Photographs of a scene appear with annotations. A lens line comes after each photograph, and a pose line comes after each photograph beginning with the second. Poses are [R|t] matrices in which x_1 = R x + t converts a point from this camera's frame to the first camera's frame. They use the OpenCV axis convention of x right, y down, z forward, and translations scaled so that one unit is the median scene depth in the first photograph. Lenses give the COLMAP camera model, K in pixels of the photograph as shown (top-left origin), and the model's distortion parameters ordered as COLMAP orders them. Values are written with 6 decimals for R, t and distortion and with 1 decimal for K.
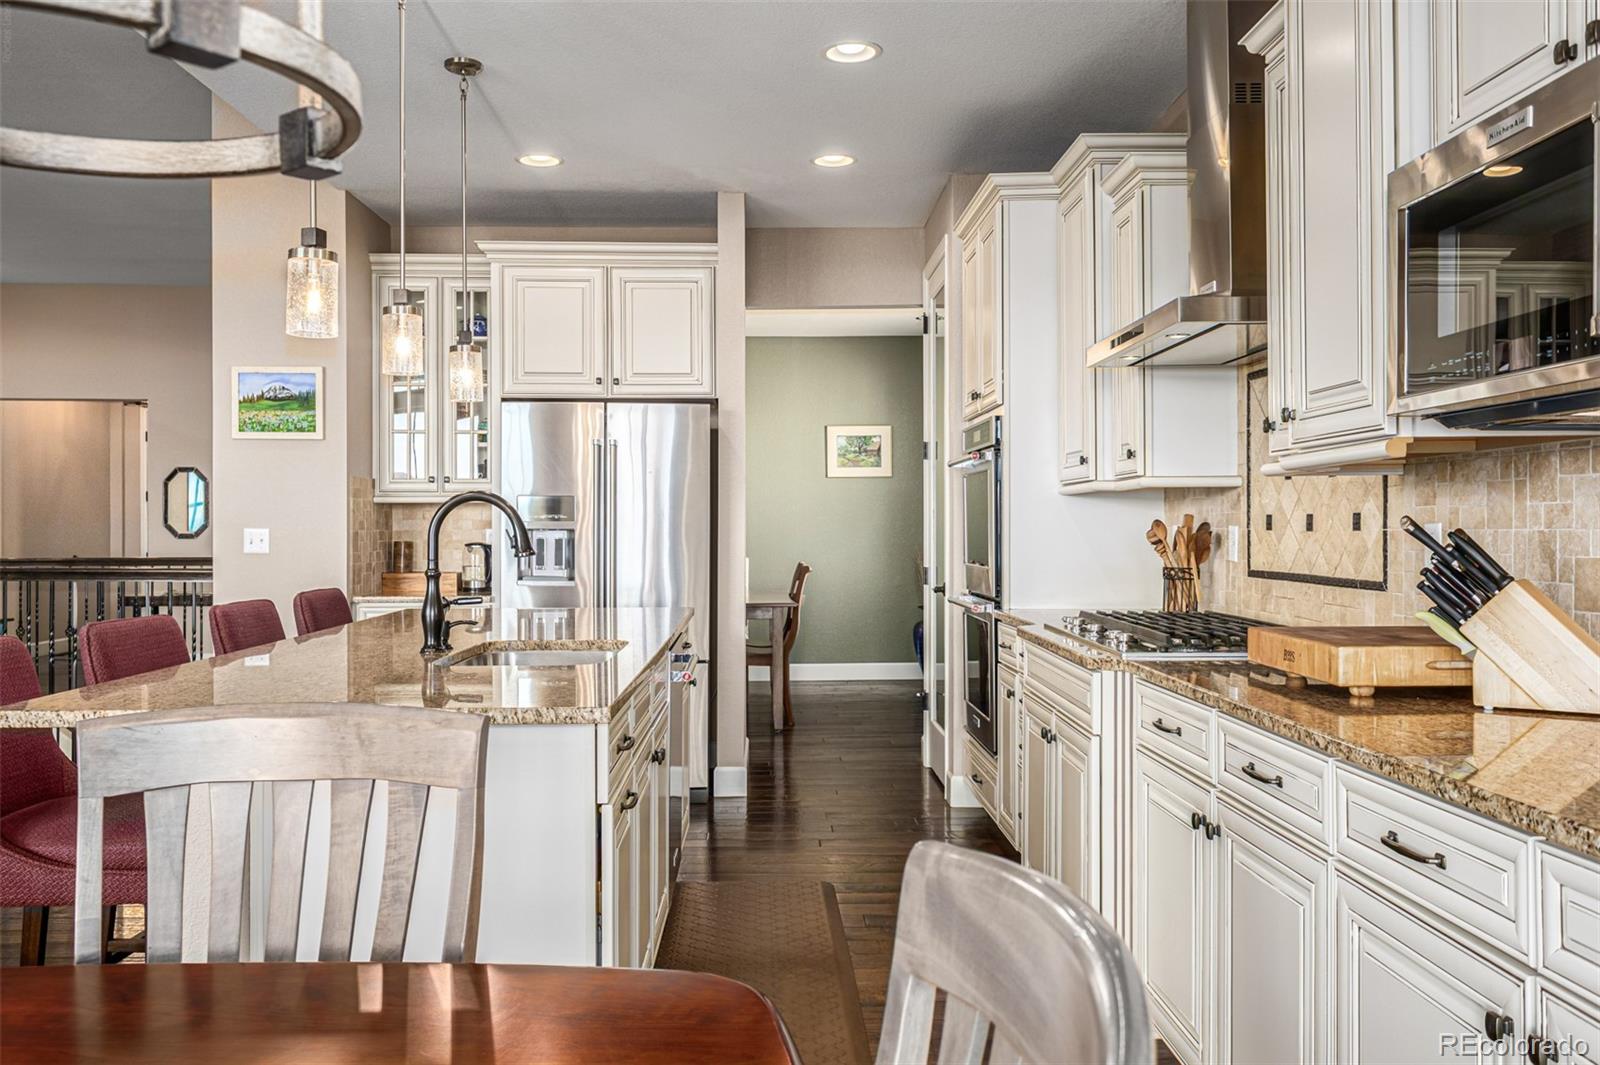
lens RADIAL K [[1329.0, 0, 789.2], [0, 1329.0, 536.0], [0, 0, 1]] dist [0.019653, -0.019693]
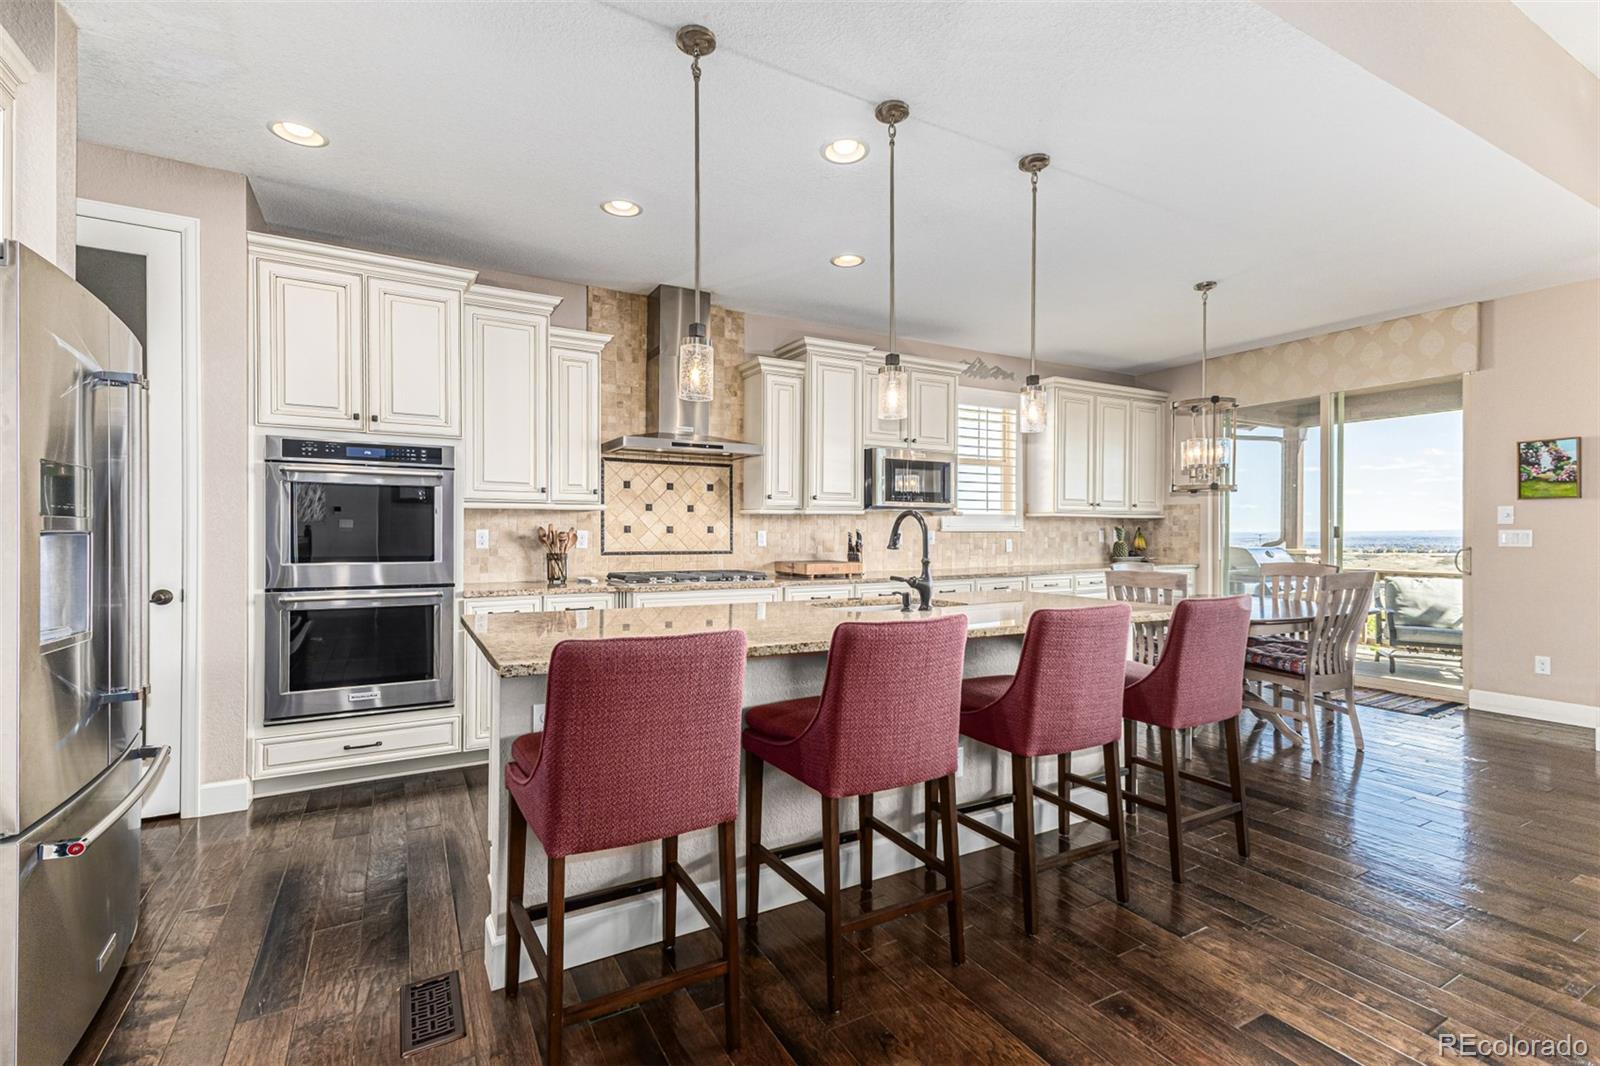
lens RADIAL K [[700.7, 0, 788.2], [0, 700.7, 534.8], [0, 0, 1]] dist [0.017894, -0.003067]
pose [[-0.460258, -0.001382, 0.887784, -0.624635], [0.003794, 0.999987, 0.003524, -0.003065], [-0.887777, 0.004990, -0.460247, 1.029069]]
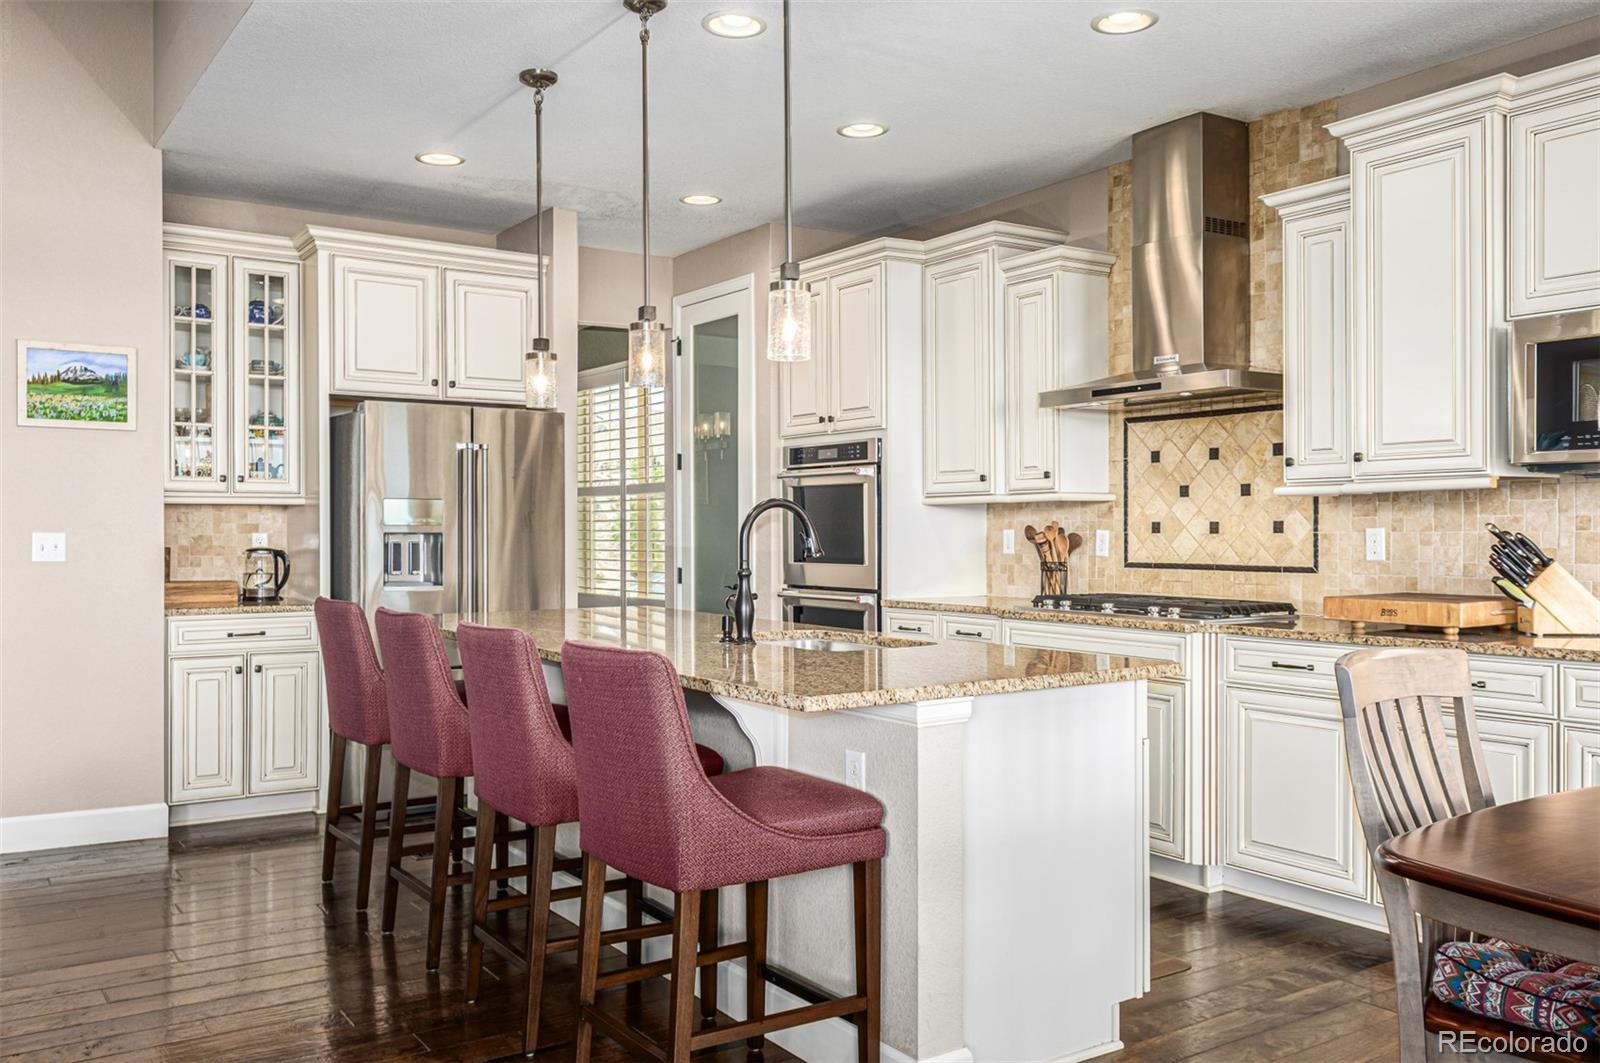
lens RADIAL K [[1329.0, 0, 790.5], [0, 1329.0, 541.7], [0, 0, 1]] dist [0.019653, -0.019693]
pose [[0.840114, -0.003904, 0.542395, -0.561222], [0.003839, 0.999992, 0.001251, 0.001150], [-0.542396, 0.001031, 0.840123, 0.036357]]
